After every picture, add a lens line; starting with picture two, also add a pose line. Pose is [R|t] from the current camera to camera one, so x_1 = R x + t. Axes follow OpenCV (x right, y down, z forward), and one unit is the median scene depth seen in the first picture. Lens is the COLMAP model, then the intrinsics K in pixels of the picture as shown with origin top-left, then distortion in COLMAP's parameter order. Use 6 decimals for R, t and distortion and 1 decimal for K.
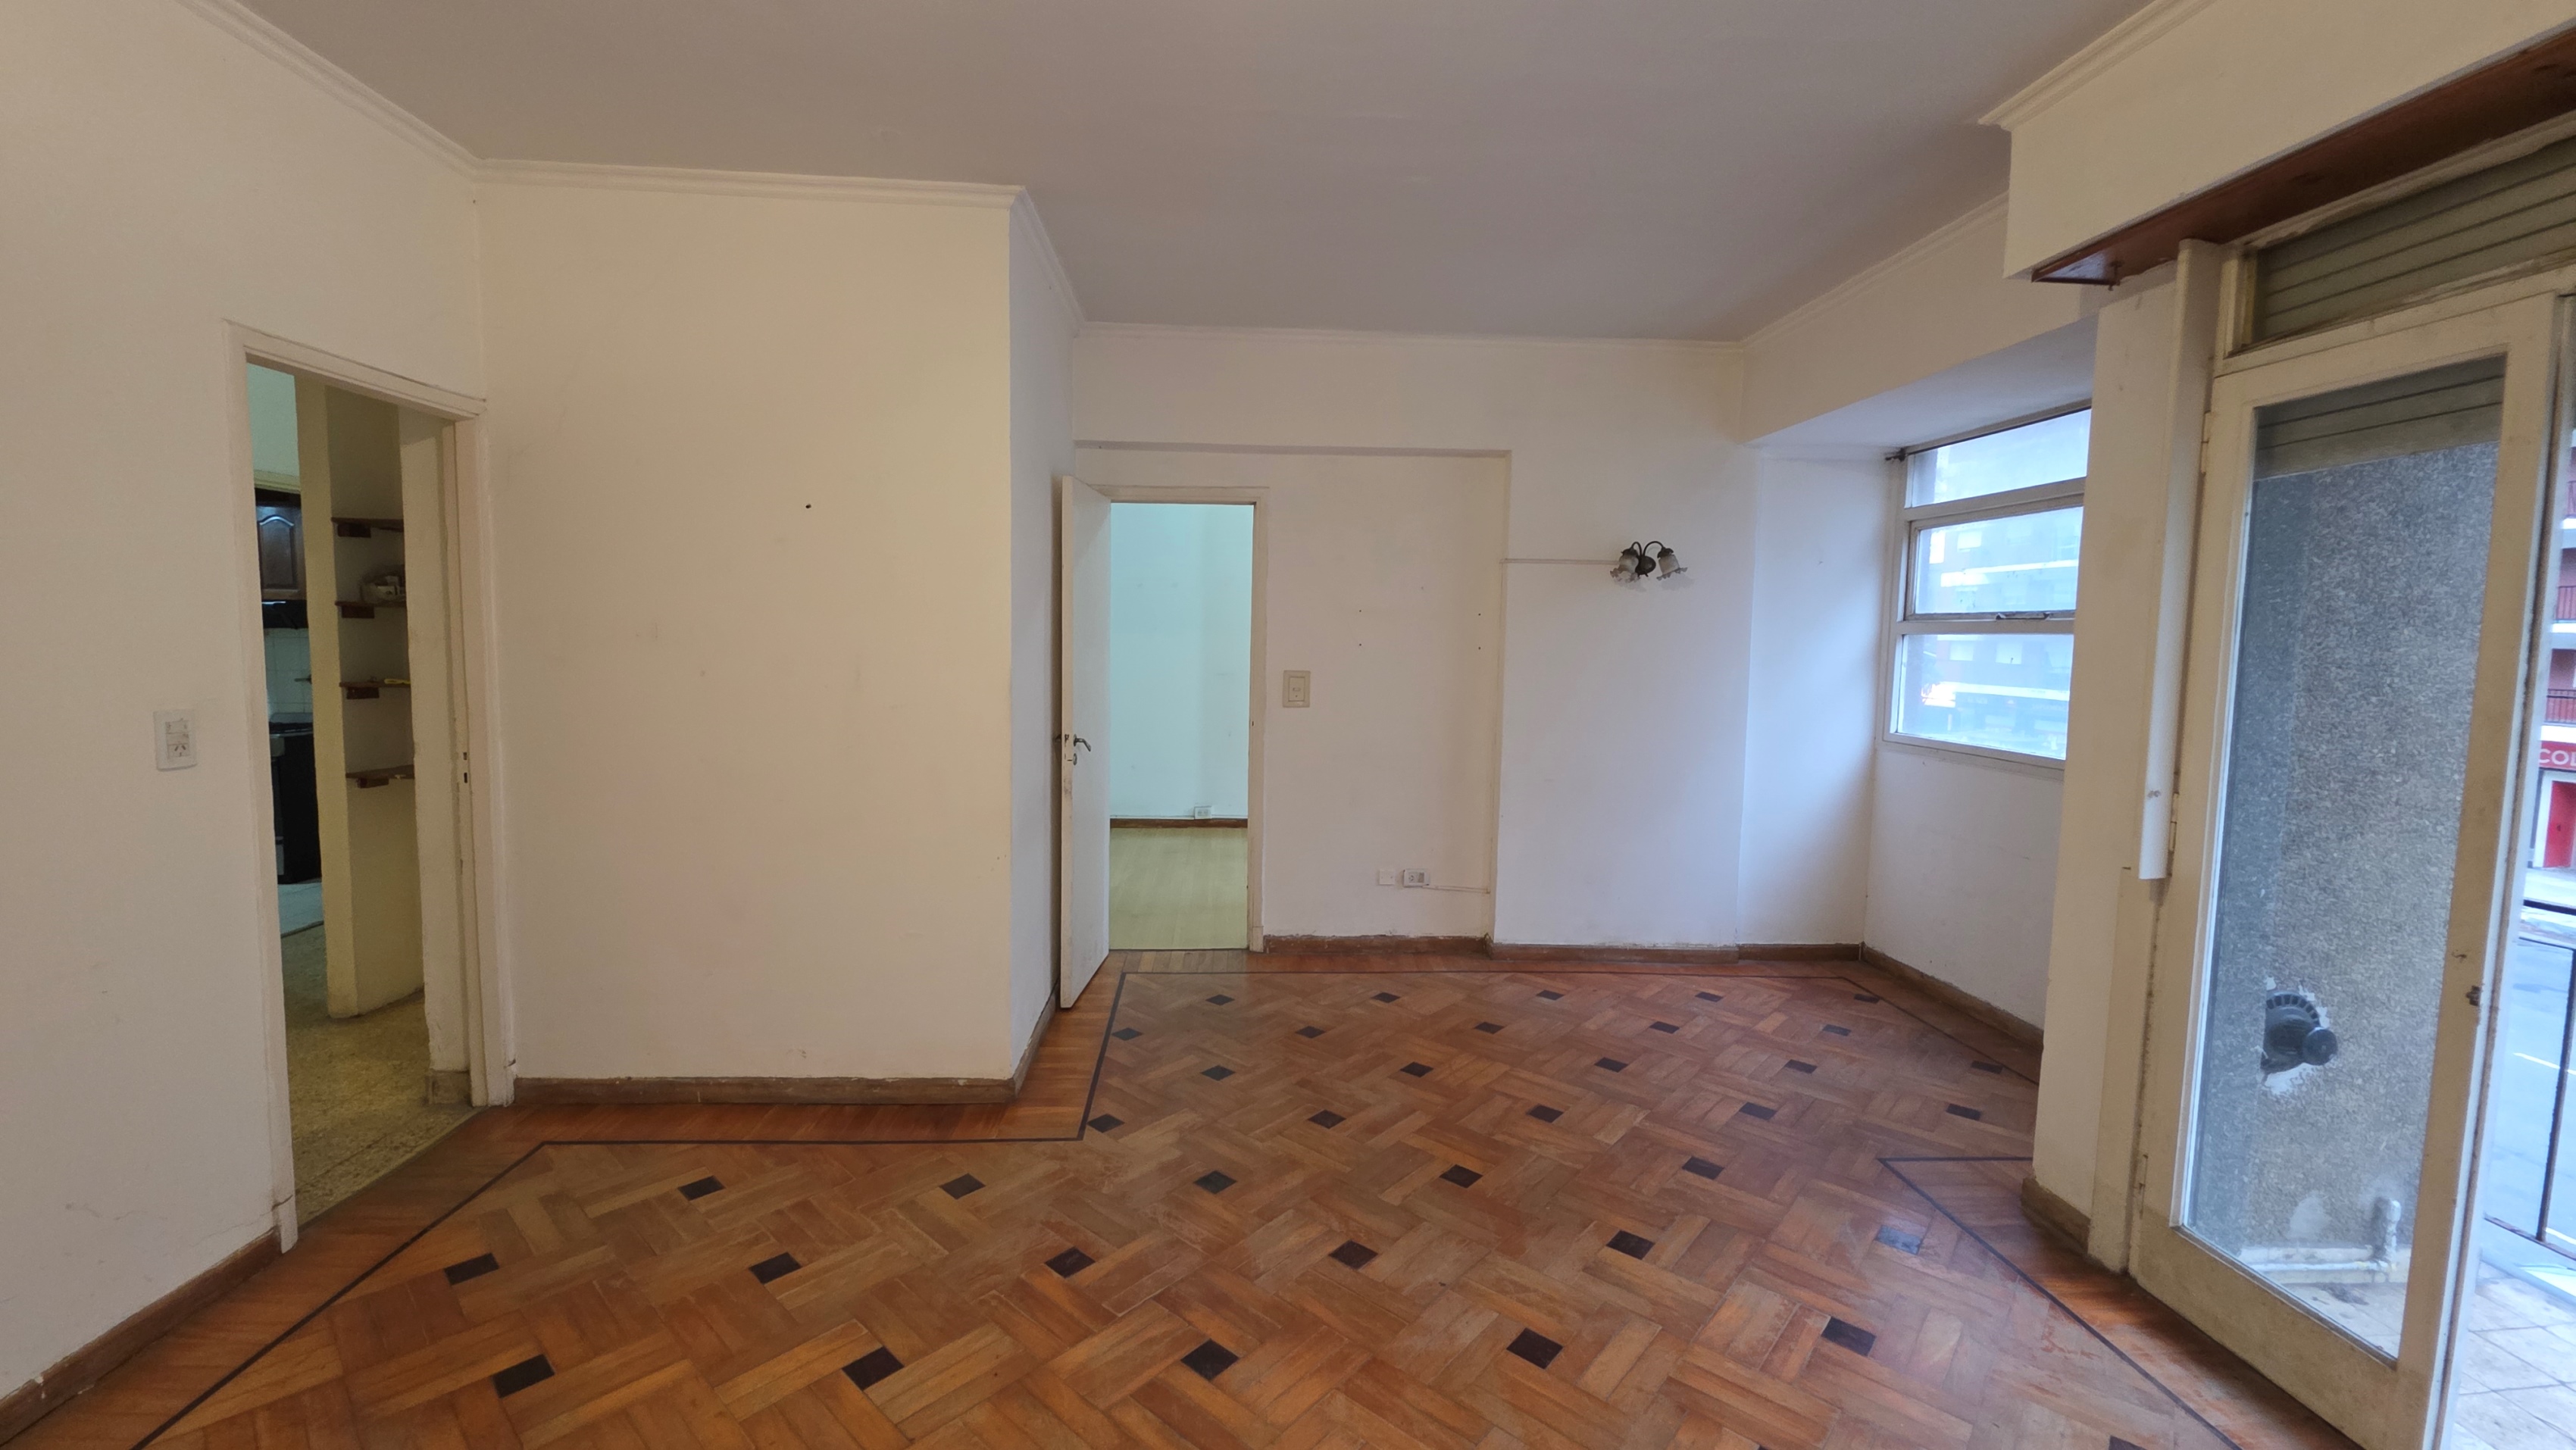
lens RADIAL K [[1018.9, 0, 1295.2], [0, 1018.9, 708.8], [0, 0, 1]] dist [0.006408, -0.005103]
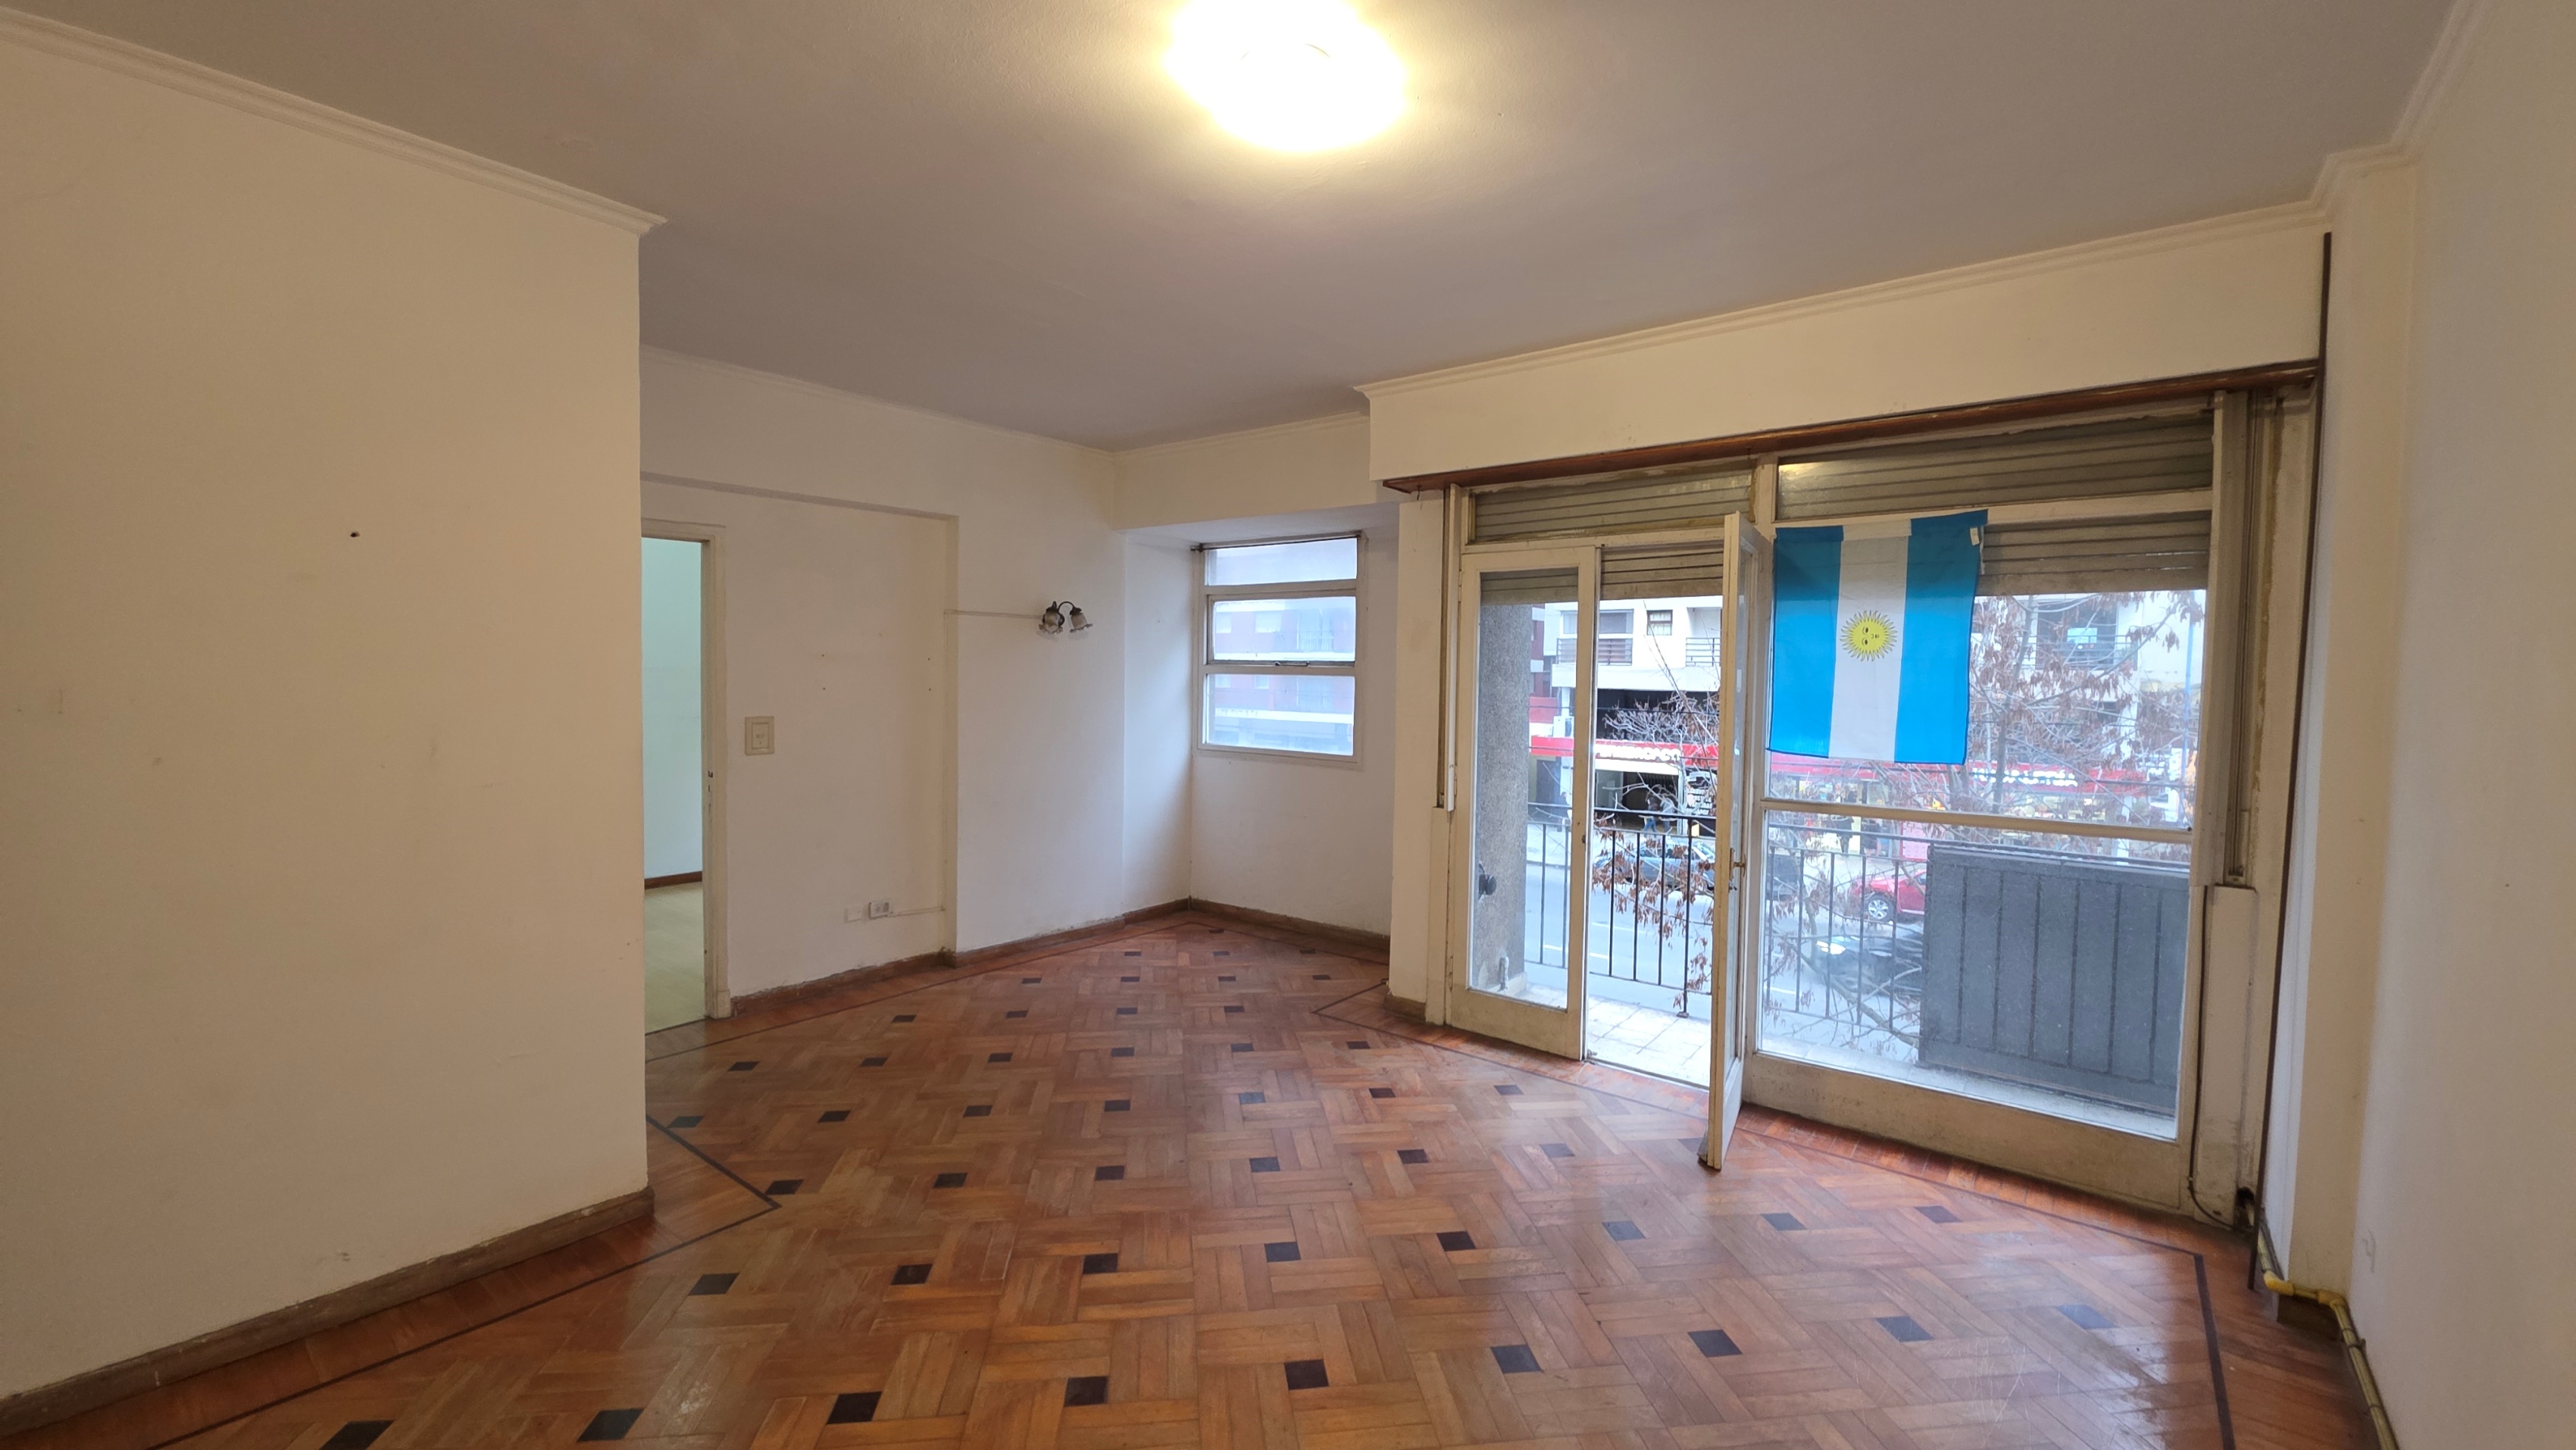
lens RADIAL K [[1018.9, 0, 1284.6], [0, 1018.9, 704.0], [0, 0, 1]] dist [0.006408, -0.005103]
pose [[0.662712, -0.031410, 0.748216, -0.530883], [0.050363, 0.998727, -0.002681, -0.029517], [-0.747179, 0.039459, 0.663450, -0.029857]]
